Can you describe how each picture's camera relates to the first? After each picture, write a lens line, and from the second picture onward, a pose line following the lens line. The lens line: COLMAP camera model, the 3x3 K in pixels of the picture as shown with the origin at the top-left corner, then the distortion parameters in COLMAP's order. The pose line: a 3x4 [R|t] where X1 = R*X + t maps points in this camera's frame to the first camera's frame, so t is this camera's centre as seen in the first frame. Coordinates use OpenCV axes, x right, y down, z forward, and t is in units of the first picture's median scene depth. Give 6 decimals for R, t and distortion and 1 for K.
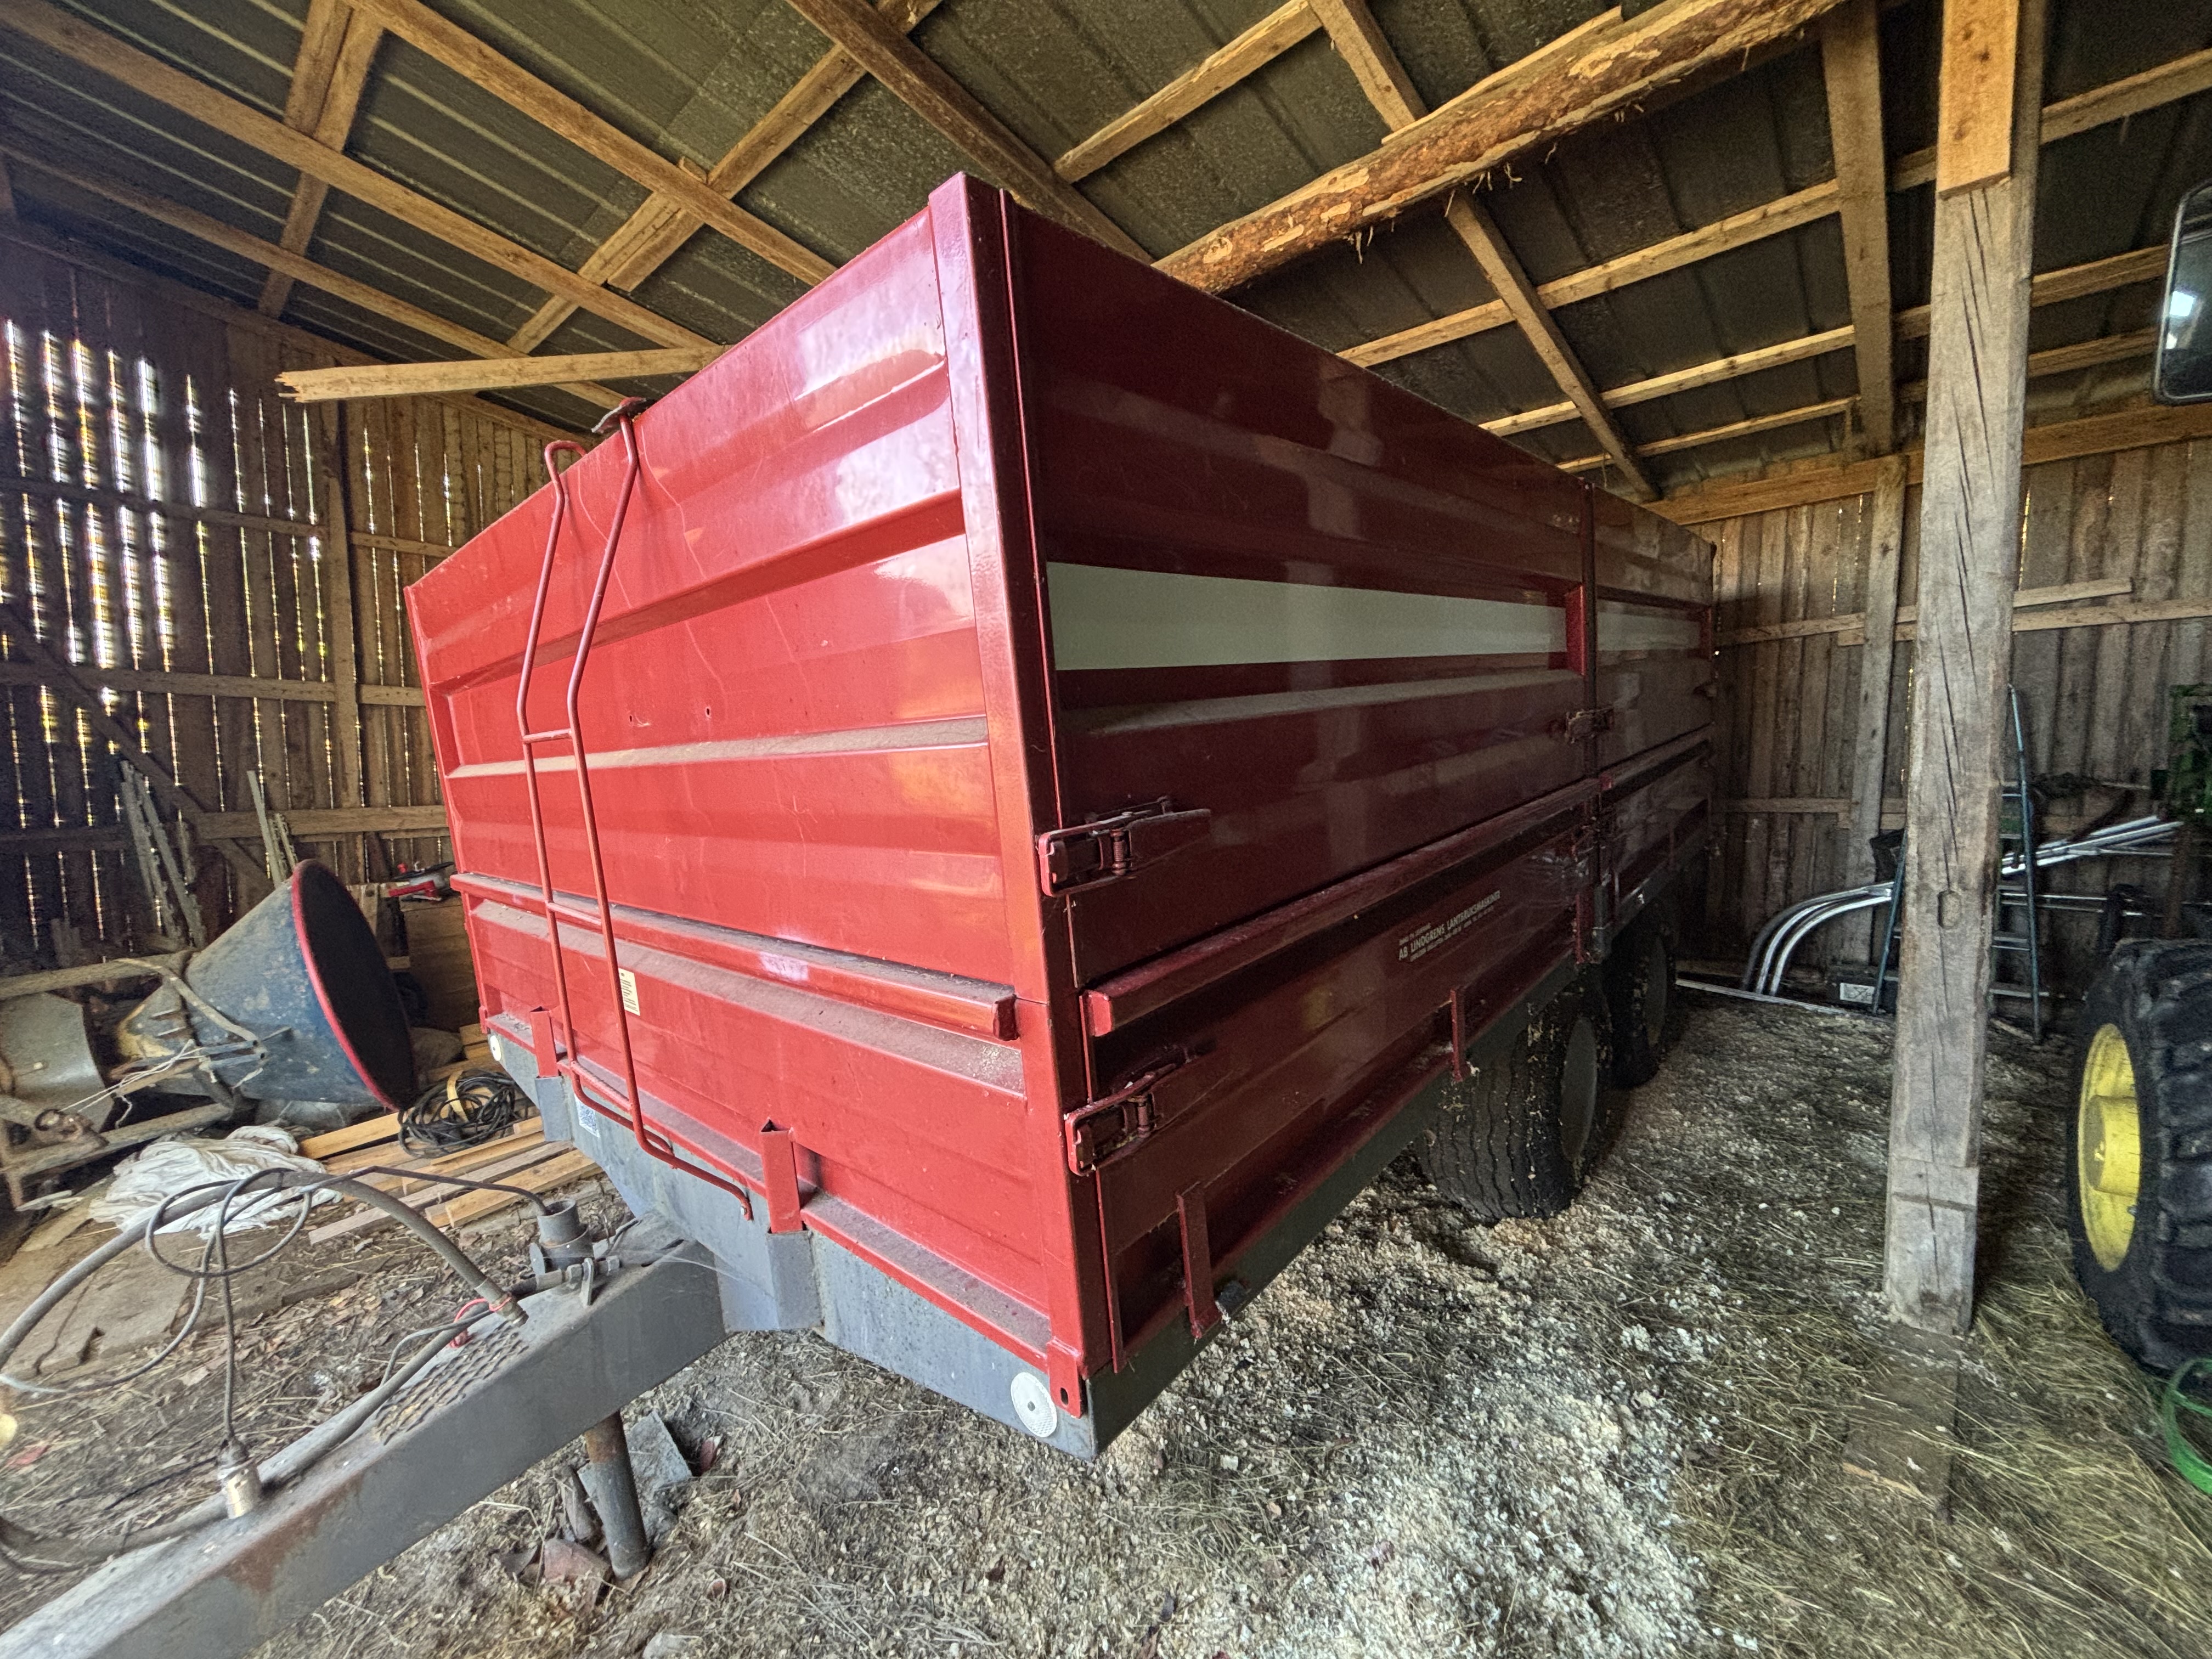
lens RADIAL K [[881.0, 0, 1139.4], [0, 881.0, 827.2], [0, 0, 1]] dist [0.006409, 0.000551]
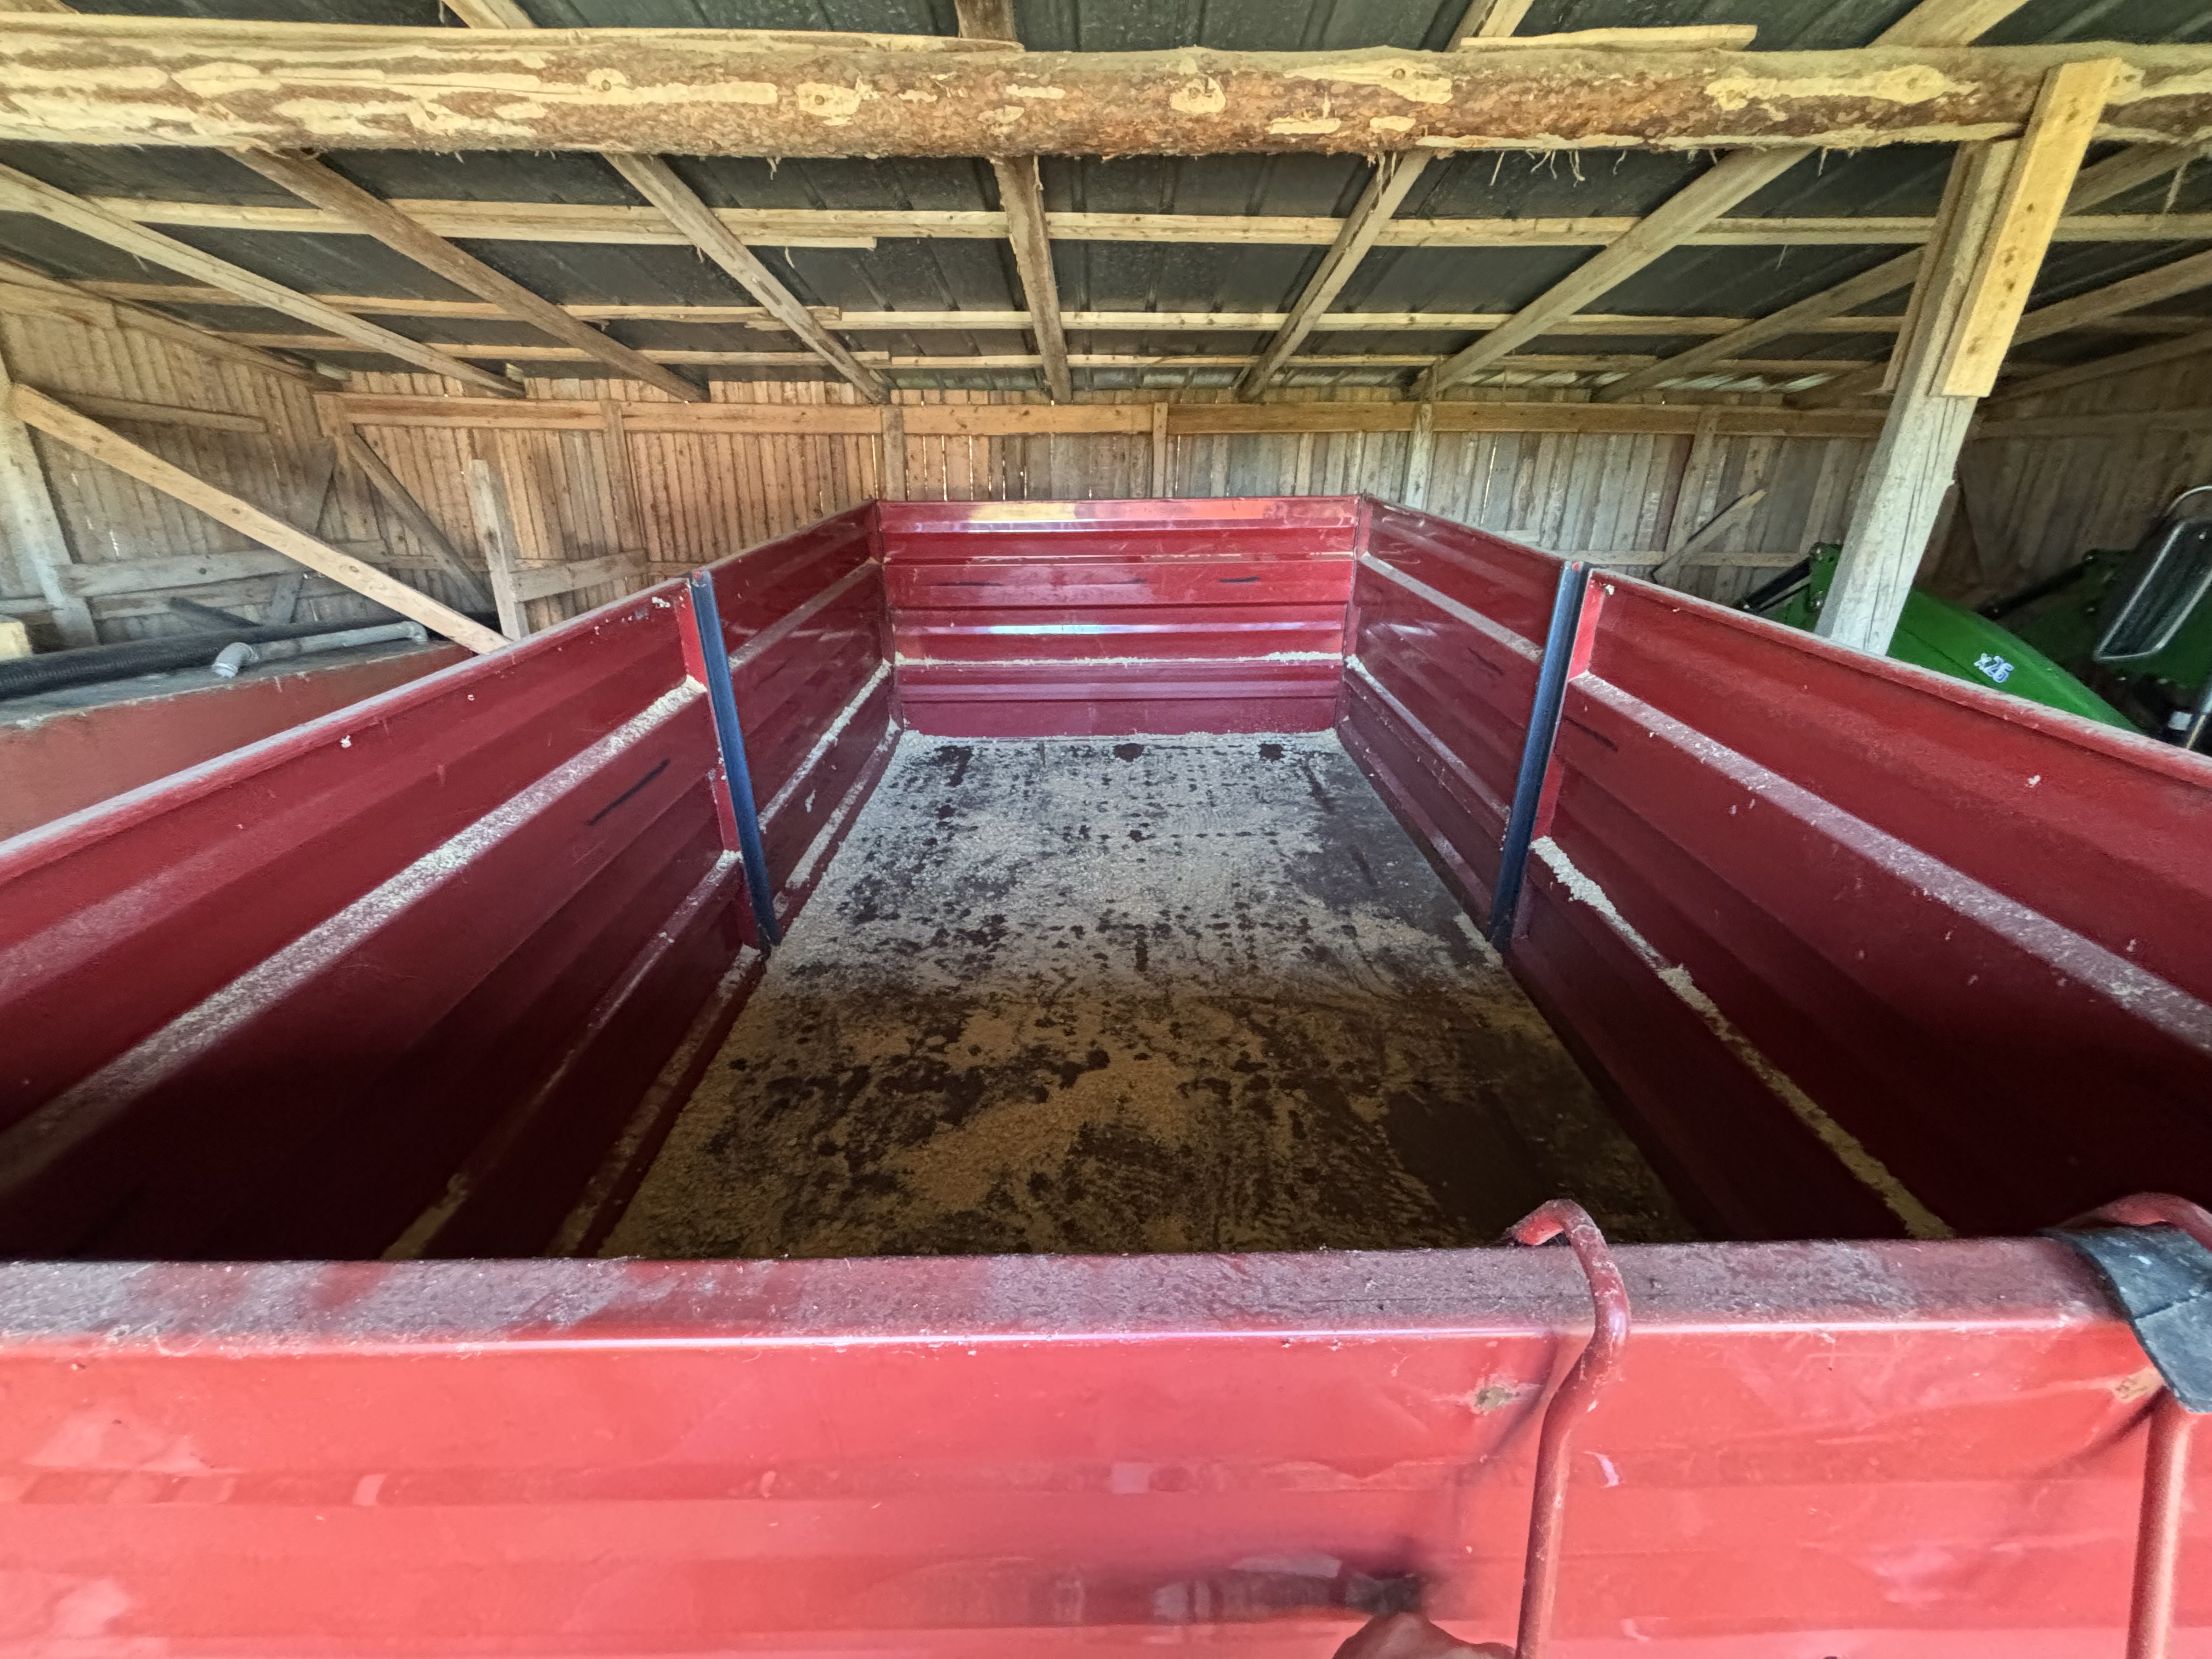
lens RADIAL K [[880.8, 0, 1127.8], [0, 880.8, 828.4], [0, 0, 1]] dist [0.013903, -0.005009]
pose [[0.752940, -0.197875, 0.627636, -0.473522], [0.023275, 0.961135, 0.275095, -0.341841], [-0.657677, -0.192522, 0.728283, 0.494866]]
